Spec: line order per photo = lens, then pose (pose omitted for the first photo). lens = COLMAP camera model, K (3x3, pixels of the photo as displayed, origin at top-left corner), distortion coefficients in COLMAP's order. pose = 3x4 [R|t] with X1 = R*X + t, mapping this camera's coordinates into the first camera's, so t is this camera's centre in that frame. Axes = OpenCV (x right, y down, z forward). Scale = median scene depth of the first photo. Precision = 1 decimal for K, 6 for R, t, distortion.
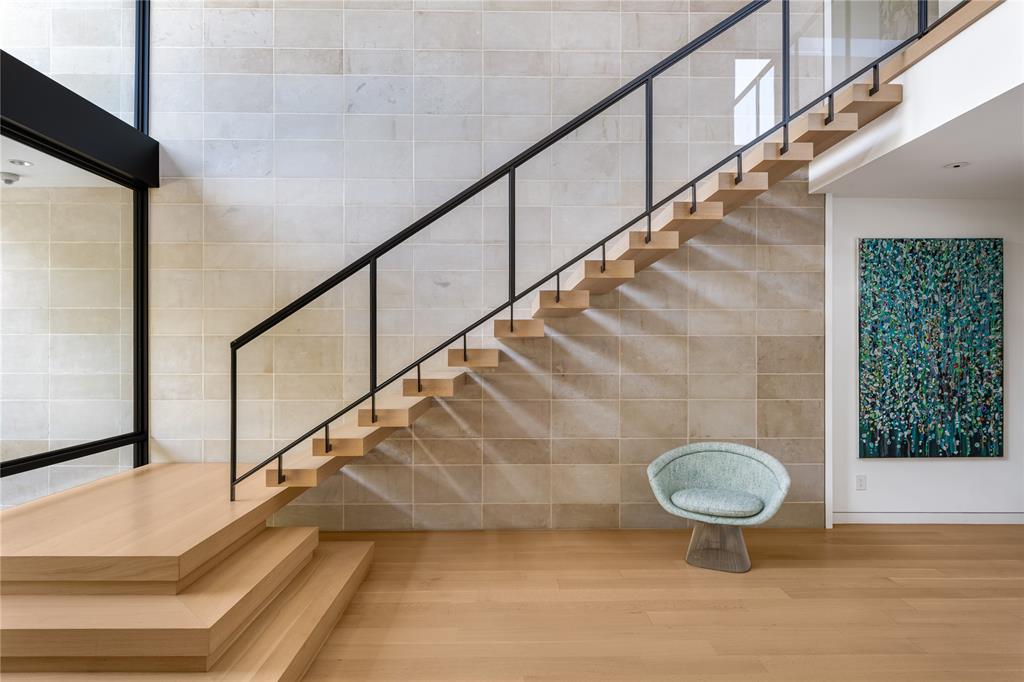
lens RADIAL K [[565.6, 0, 515.8], [0, 565.6, 344.4], [0, 0, 1]] dist [0.007077, 0.001225]
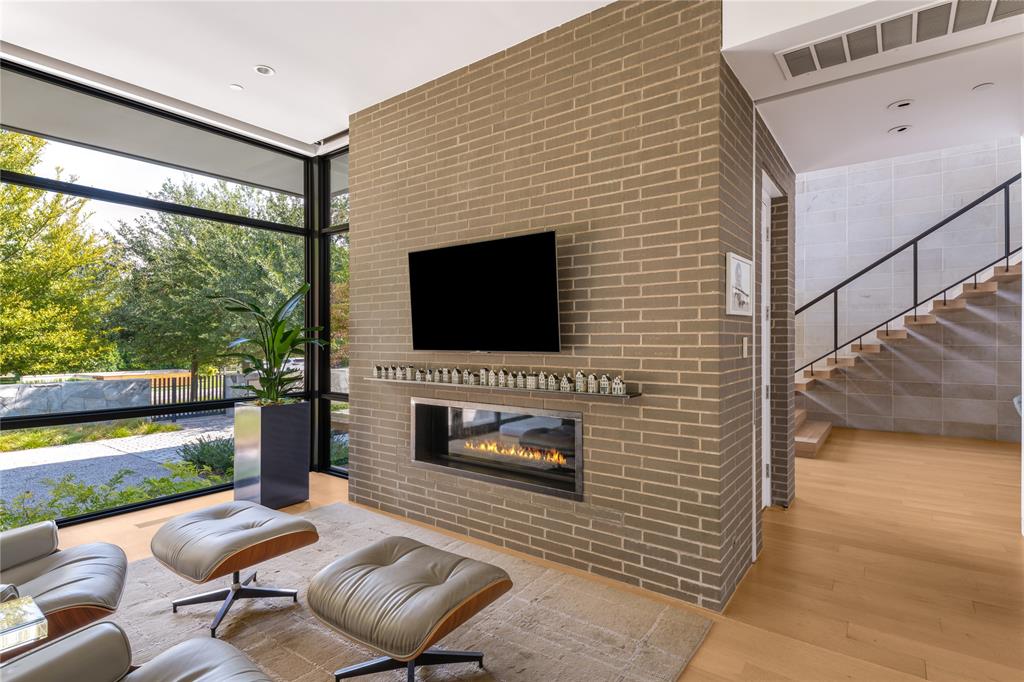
lens RADIAL K [[511.1, 0, 512.3], [0, 511.1, 338.9], [0, 0, 1]] dist [-0.000254, -0.001273]
pose [[0.792816, -0.001709, -0.609459, -0.028218], [0.003537, 0.999992, 0.001797, 0.025388], [0.609451, -0.003580, 0.792815, -1.026737]]
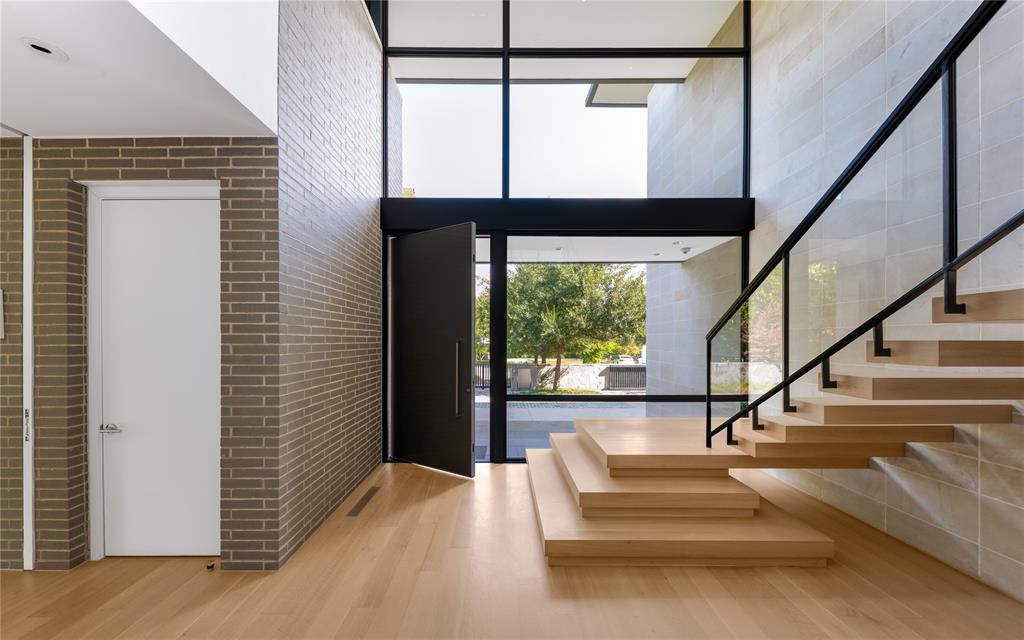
lens RADIAL K [[371.7, 0, 509.9], [0, 371.7, 338.6], [0, 0, 1]] dist [-0.000294, -0.000092]
pose [[0.013151, -0.004057, -0.999905, 0.311394], [0.003625, 0.999985, -0.004010, 0.004692], [0.999907, -0.003571, 0.013166, 0.367645]]
